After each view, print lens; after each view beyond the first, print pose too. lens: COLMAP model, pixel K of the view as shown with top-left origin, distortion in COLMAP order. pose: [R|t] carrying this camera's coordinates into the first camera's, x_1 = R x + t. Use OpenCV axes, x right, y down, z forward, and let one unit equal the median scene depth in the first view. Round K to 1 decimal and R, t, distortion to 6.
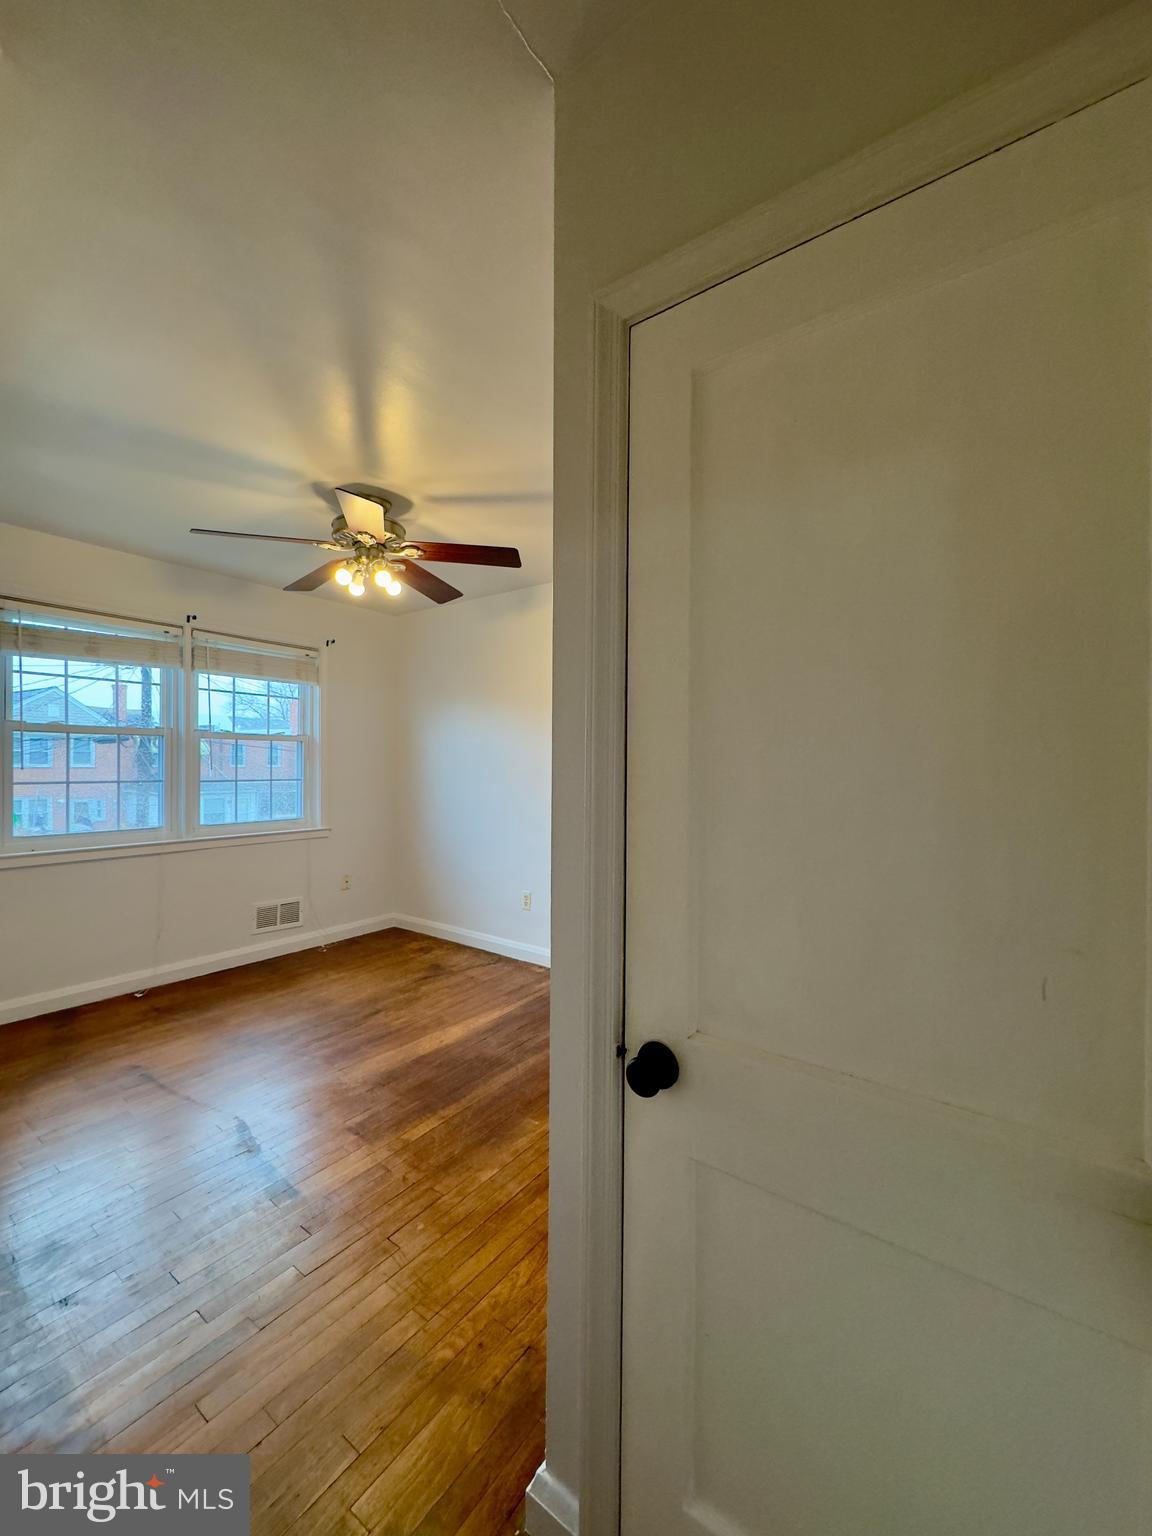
lens RADIAL K [[611.5, 0, 576.0], [0, 611.5, 768.0], [0, 0, 1]] dist [-0.000961, 0.000128]
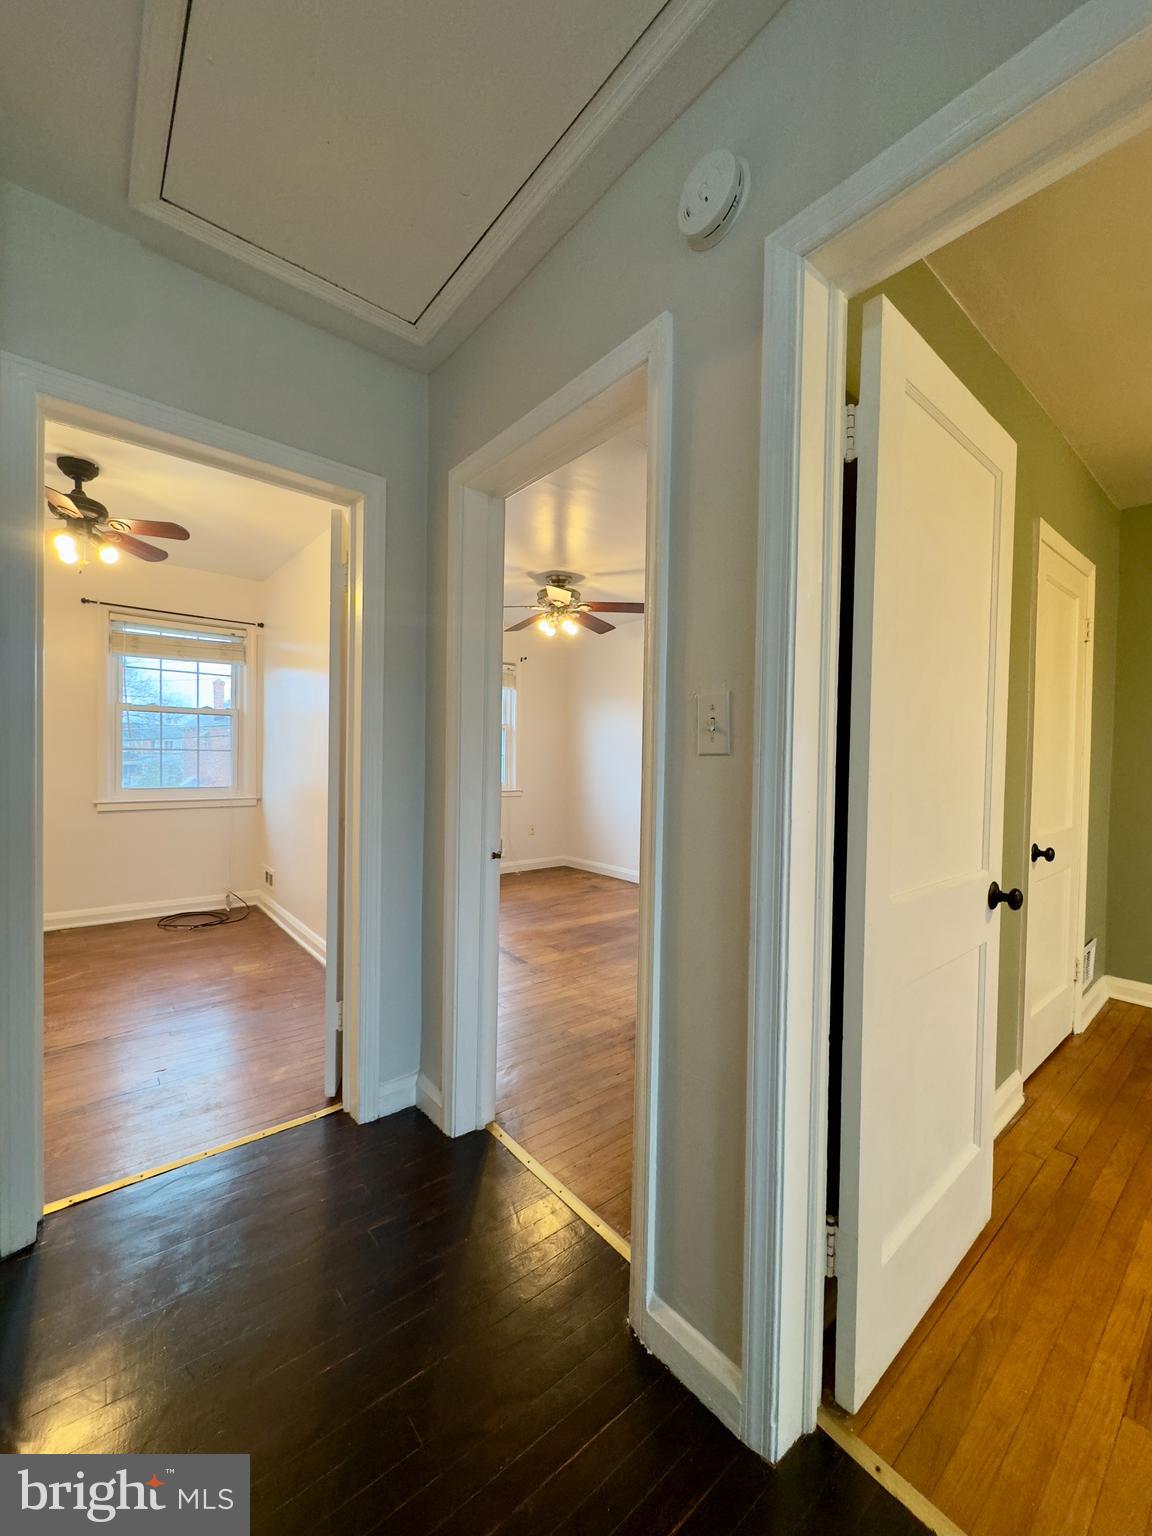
lens RADIAL K [[611.5, 0, 576.0], [0, 611.5, 768.0], [0, 0, 1]] dist [-0.000961, 0.000128]
pose [[0.969354, 0.012099, -0.245372, 0.081185], [-0.009350, 0.999880, 0.012365, 0.034974], [0.245492, -0.009692, 0.969350, -0.421110]]
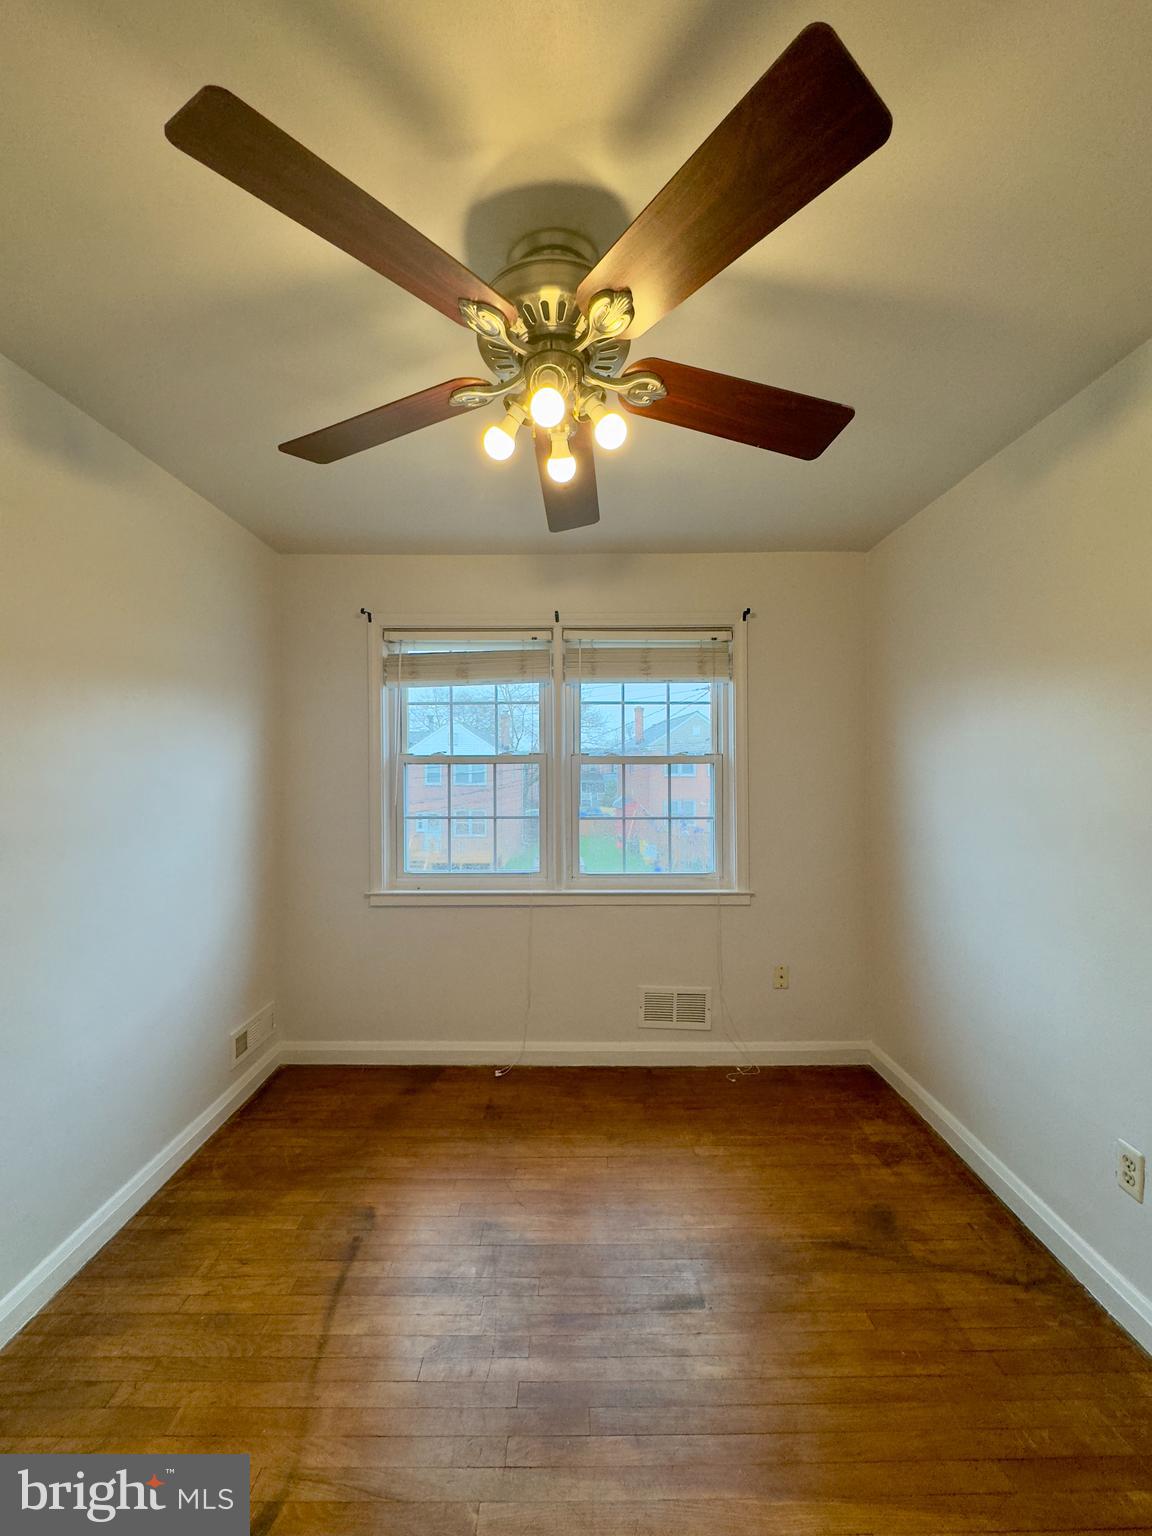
lens RADIAL K [[611.5, 0, 576.0], [0, 611.5, 768.0], [0, 0, 1]] dist [-0.000961, 0.000128]
pose [[0.588228, -0.009904, -0.808634, 0.030796], [0.003205, 0.999946, -0.009916, -0.038459], [0.808689, 0.003241, 0.588228, 0.558945]]
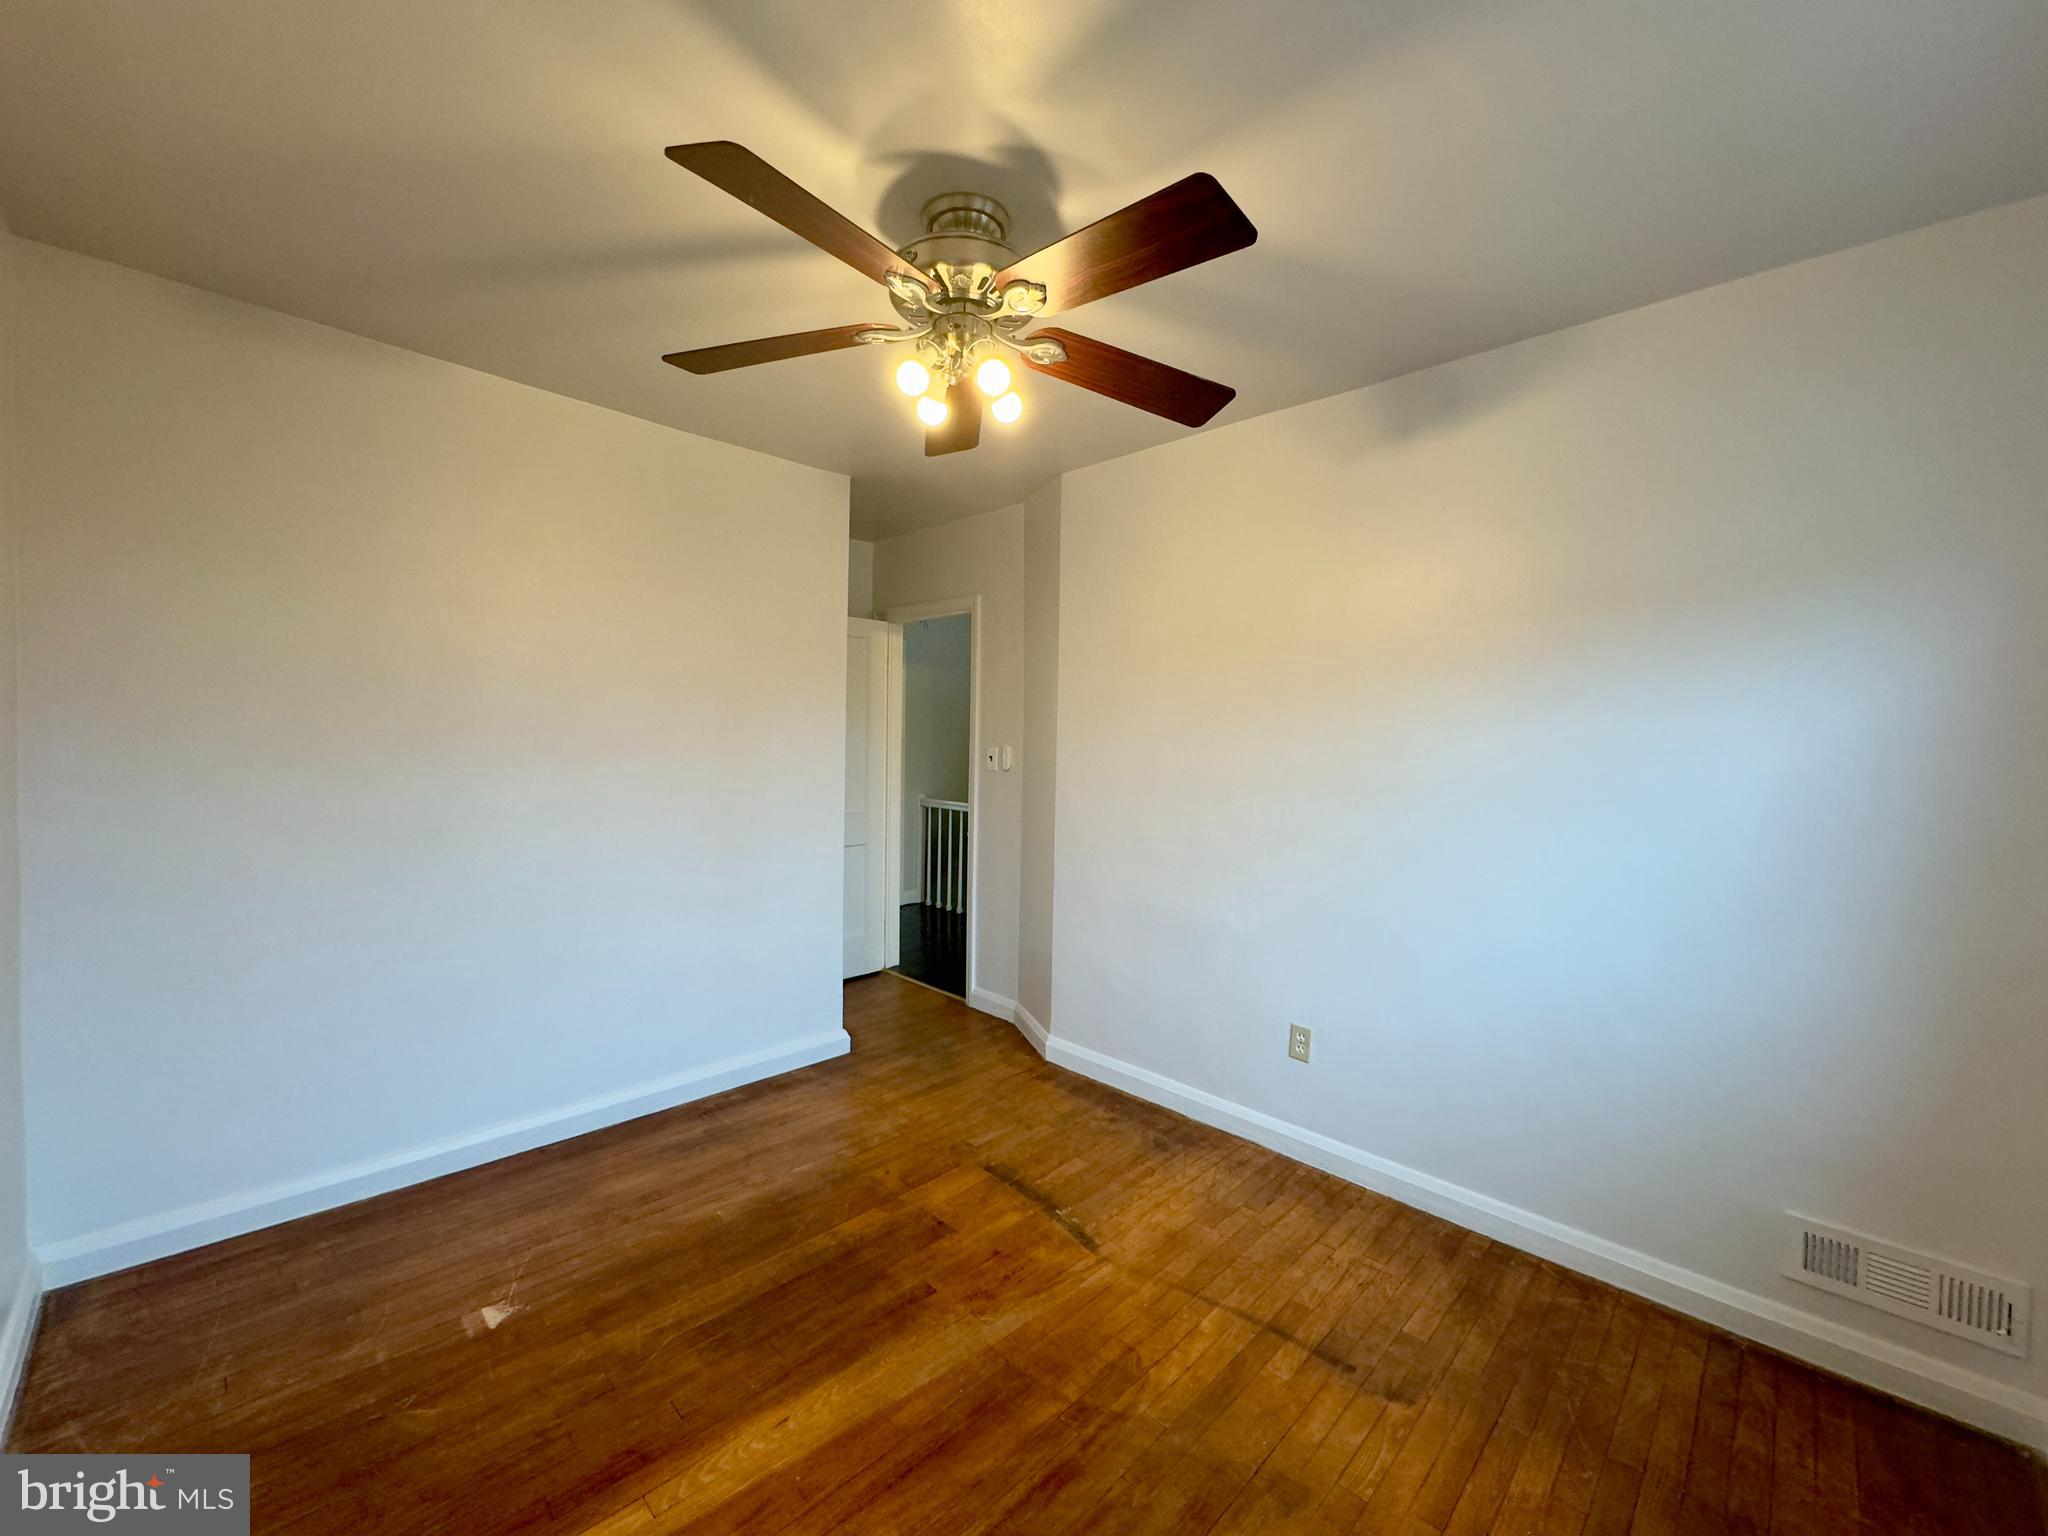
lens RADIAL K [[815.3, 0, 1024.0], [0, 815.3, 768.0], [0, 0, 1]] dist [-0.000961, 0.000128]
pose [[-0.987834, -0.036238, 0.151230, -0.370615], [-0.029045, 0.998351, 0.049506, -0.031718], [-0.152775, 0.044511, -0.987258, 1.230192]]
